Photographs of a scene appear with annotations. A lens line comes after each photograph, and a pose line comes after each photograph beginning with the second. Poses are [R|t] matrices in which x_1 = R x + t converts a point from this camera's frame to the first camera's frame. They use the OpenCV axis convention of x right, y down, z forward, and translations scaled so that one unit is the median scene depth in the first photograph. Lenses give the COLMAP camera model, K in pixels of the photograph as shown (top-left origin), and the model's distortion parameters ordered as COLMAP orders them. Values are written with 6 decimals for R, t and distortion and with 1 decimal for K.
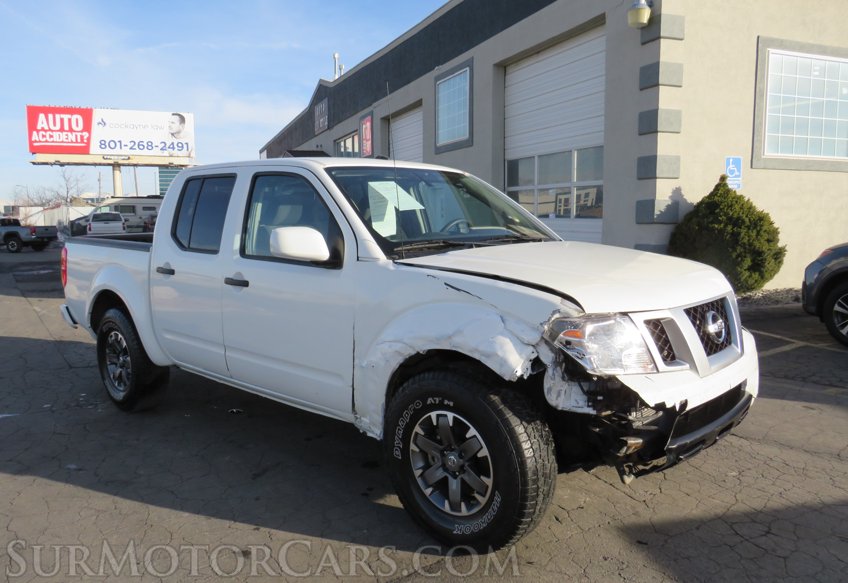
lens RADIAL K [[660.7, 0, 424.0], [0, 660.7, 291.5], [0, 0, 1]] dist [-0.019497, 0.000831]
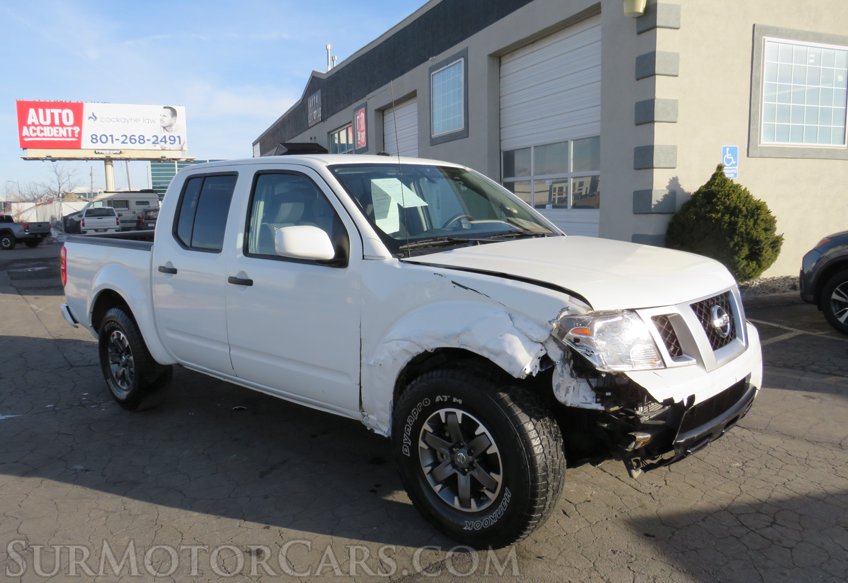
lens RADIAL K [[660.7, 0, 424.0], [0, 660.7, 291.5], [0, 0, 1]] dist [-0.019497, 0.000831]
pose [[0.999879, -0.013616, 0.007471, -0.006236], [0.013507, 0.999804, 0.014448, -0.004201], [-0.007666, -0.014346, 0.999868, -0.000869]]
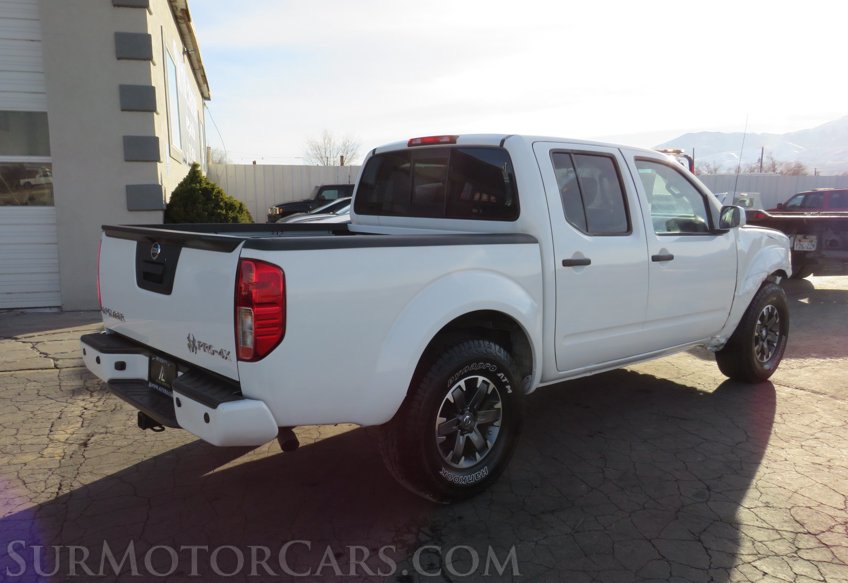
lens RADIAL K [[704.2, 0, 410.2], [0, 704.2, 292.9], [0, 0, 1]] dist [0.065319, -0.002999]
pose [[0.127849, -0.122198, 0.984237, -0.683353], [0.115521, 0.987461, 0.107593, -0.059801], [-0.985043, 0.099944, 0.140362, 0.570896]]
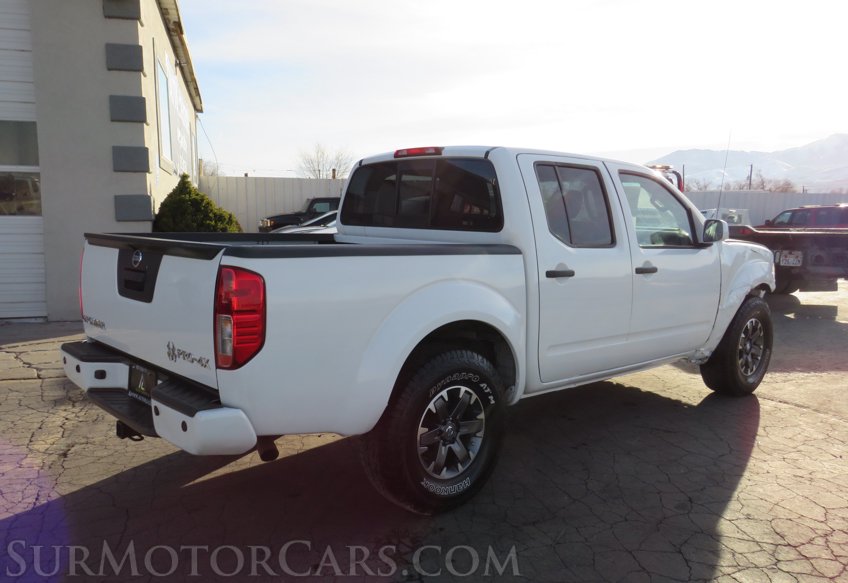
lens RADIAL K [[704.2, 0, 410.2], [0, 704.2, 292.9], [0, 0, 1]] dist [0.065319, -0.002999]
pose [[0.117565, -0.102175, 0.987795, -0.683025], [0.107985, 0.990110, 0.089562, -0.056903], [-0.987177, 0.096138, 0.127436, 0.565849]]
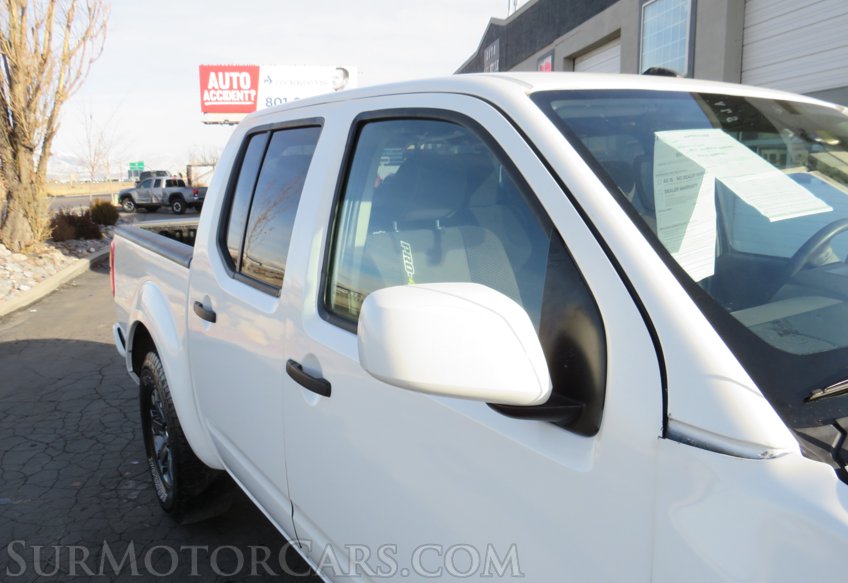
lens RADIAL K [[690.4, 0, 424.0], [0, 690.4, 291.5], [0, 0, 1]] dist [-0.010995, -0.000580]
pose [[0.970688, 0.036491, -0.237559, -0.050304], [-0.023238, 0.998026, 0.058351, -0.044080], [0.239219, -0.051120, 0.969619, 0.271923]]
